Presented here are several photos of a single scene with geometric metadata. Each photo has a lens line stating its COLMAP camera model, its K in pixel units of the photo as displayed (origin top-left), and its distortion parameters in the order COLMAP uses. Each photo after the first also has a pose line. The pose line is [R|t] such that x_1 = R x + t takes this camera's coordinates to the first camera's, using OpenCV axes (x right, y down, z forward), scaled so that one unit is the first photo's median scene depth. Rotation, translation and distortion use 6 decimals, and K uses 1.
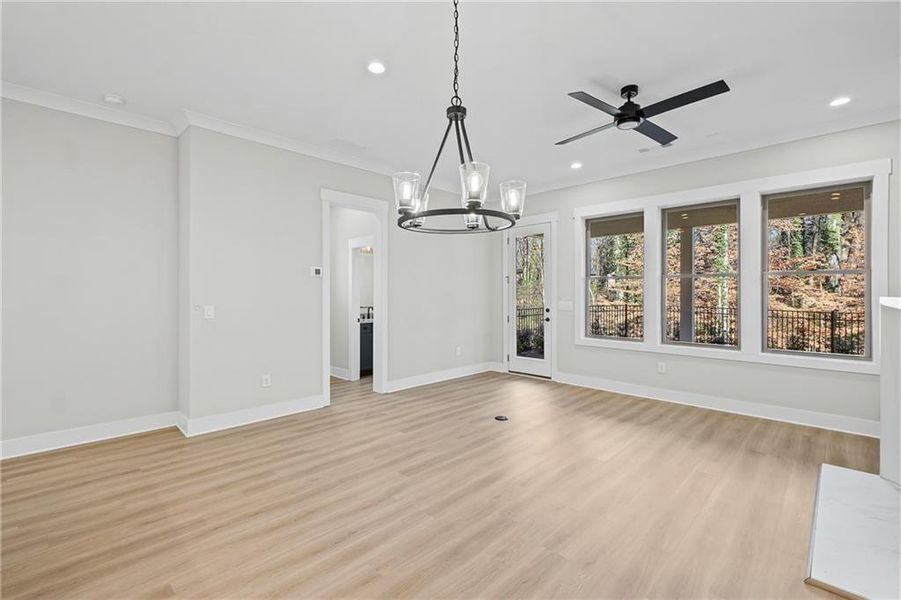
lens RADIAL K [[403.5, 0, 445.7], [0, 403.5, 300.4], [0, 0, 1]] dist [0.001867, -0.000066]
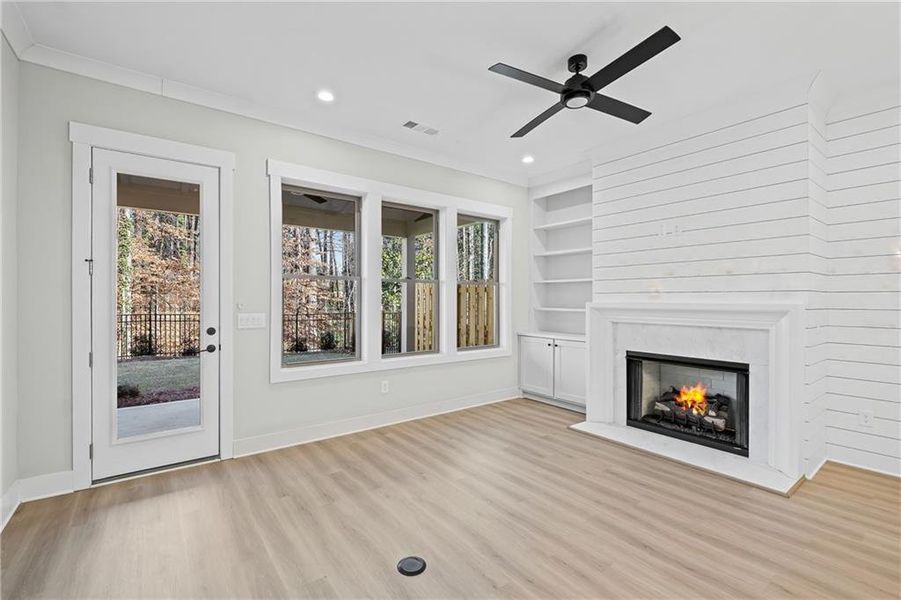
lens RADIAL K [[395.0, 0, 450.5], [0, 395.0, 300.0], [0, 0, 1]] dist [0.003165, 0.000420]
pose [[0.147866, -0.003847, 0.989000, -0.247149], [0.015495, 0.999879, 0.001573, -0.014290], [-0.988886, 0.015092, 0.147908, 0.690339]]
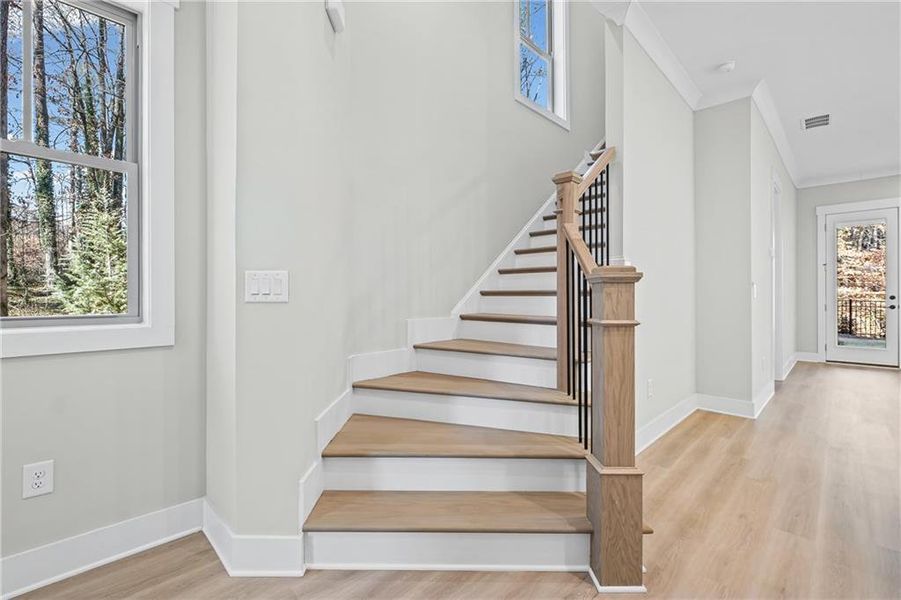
lens RADIAL K [[395.0, 0, 450.5], [0, 395.0, 300.0], [0, 0, 1]] dist [0.003165, 0.000420]
pose [[0.999925, -0.008237, -0.009063, -0.932305], [0.008160, 0.999930, -0.008548, 0.033831], [0.009133, 0.008474, 0.999922, 0.019947]]
